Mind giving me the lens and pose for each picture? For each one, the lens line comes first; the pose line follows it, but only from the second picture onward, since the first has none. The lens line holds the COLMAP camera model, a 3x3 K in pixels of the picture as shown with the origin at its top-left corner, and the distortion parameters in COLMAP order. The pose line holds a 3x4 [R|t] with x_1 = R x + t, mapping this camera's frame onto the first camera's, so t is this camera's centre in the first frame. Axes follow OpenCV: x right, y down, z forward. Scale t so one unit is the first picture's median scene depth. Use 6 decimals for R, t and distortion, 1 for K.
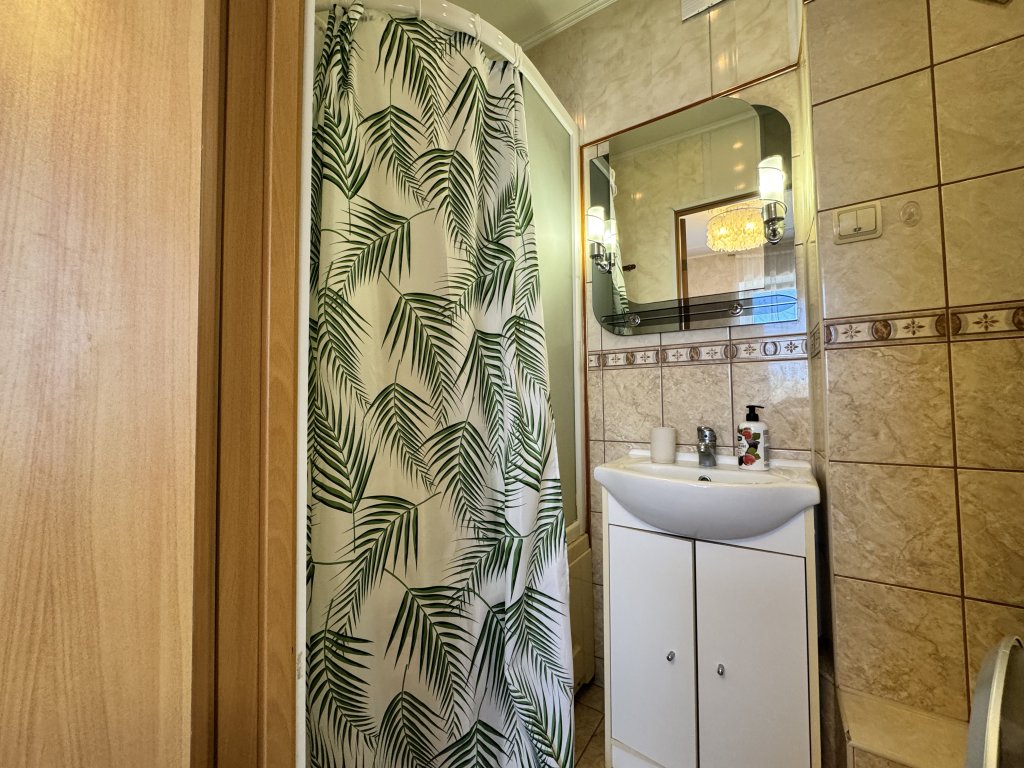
lens RADIAL K [[407.4, 0, 511.9], [0, 407.4, 386.5], [0, 0, 1]] dist [-0.002882, 0.000198]
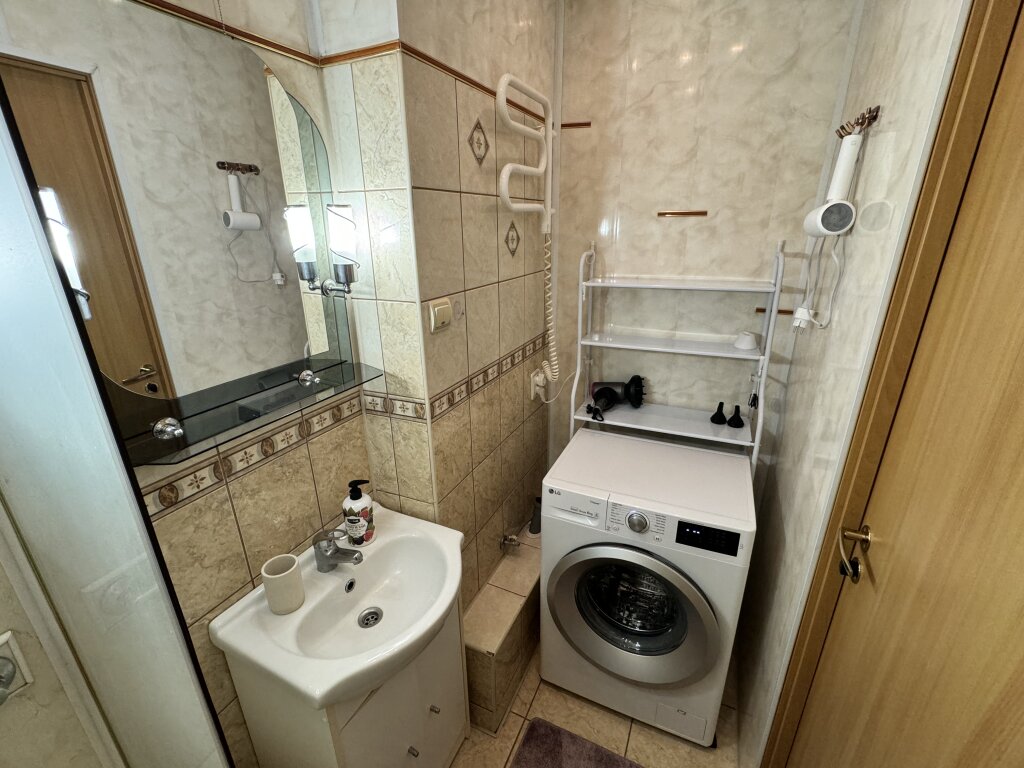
lens RADIAL K [[442.6, 0, 507.9], [0, 442.6, 384.1], [0, 0, 1]] dist [0.005948, -0.002051]
pose [[-0.140337, -0.316956, 0.938000, -0.318376], [-0.016918, 0.948005, 0.317805, -0.467769], [-0.989959, 0.028731, -0.138402, 0.743718]]
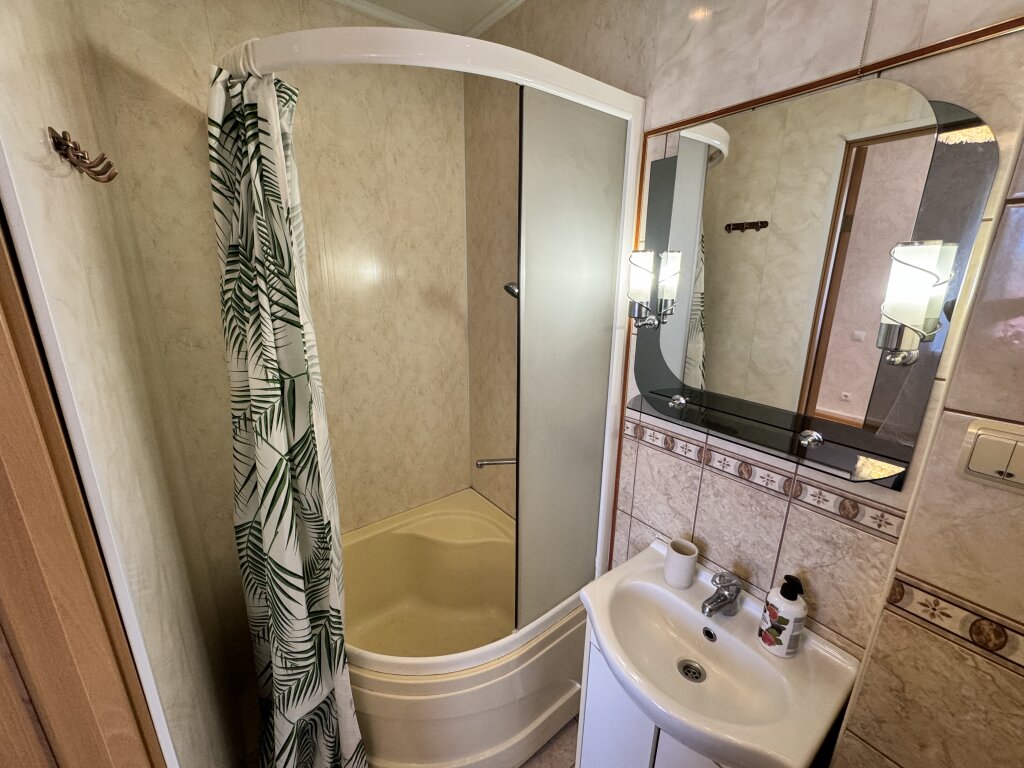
lens RADIAL K [[407.4, 0, 515.9], [0, 407.4, 385.9], [0, 0, 1]] dist [-0.002882, 0.000198]
pose [[0.943643, 0.110545, -0.311957, 0.283707], [-0.009762, 0.951456, 0.307629, -0.495573], [0.330820, -0.287246, 0.898915, 0.236654]]
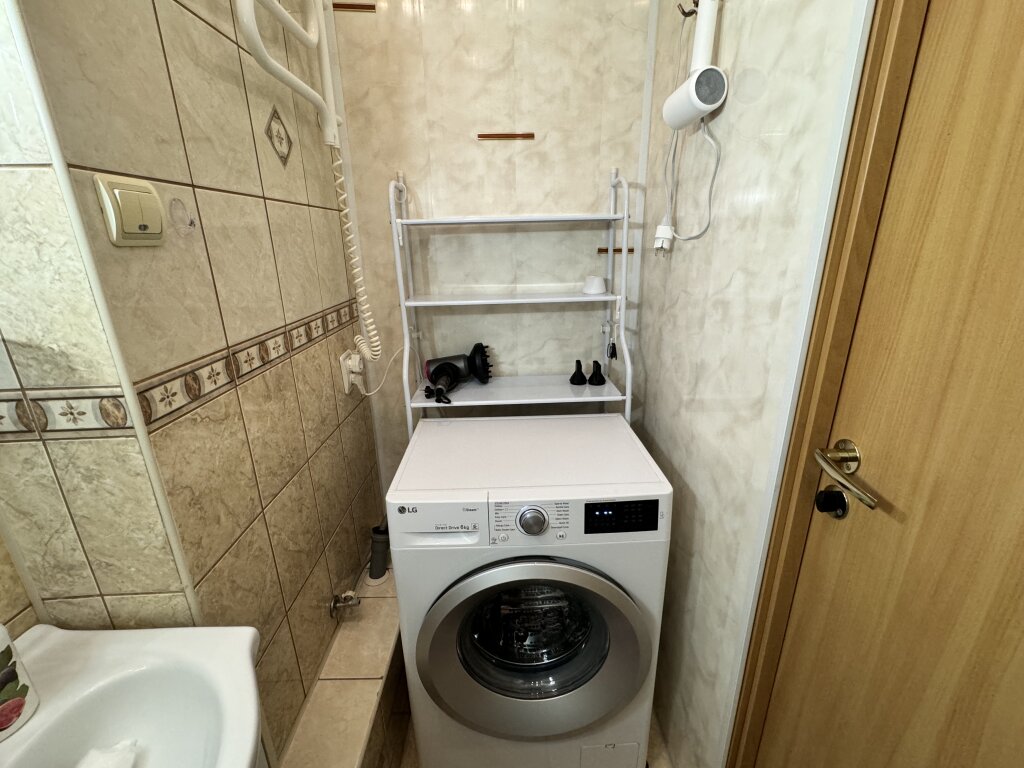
lens RADIAL K [[442.6, 0, 509.5], [0, 442.6, 383.7], [0, 0, 1]] dist [0.005948, -0.002051]
pose [[-0.560435, -0.232624, 0.794858, -0.000582], [-0.002619, 0.960236, 0.279178, -0.261118], [-0.828194, 0.154380, -0.538759, 0.703403]]
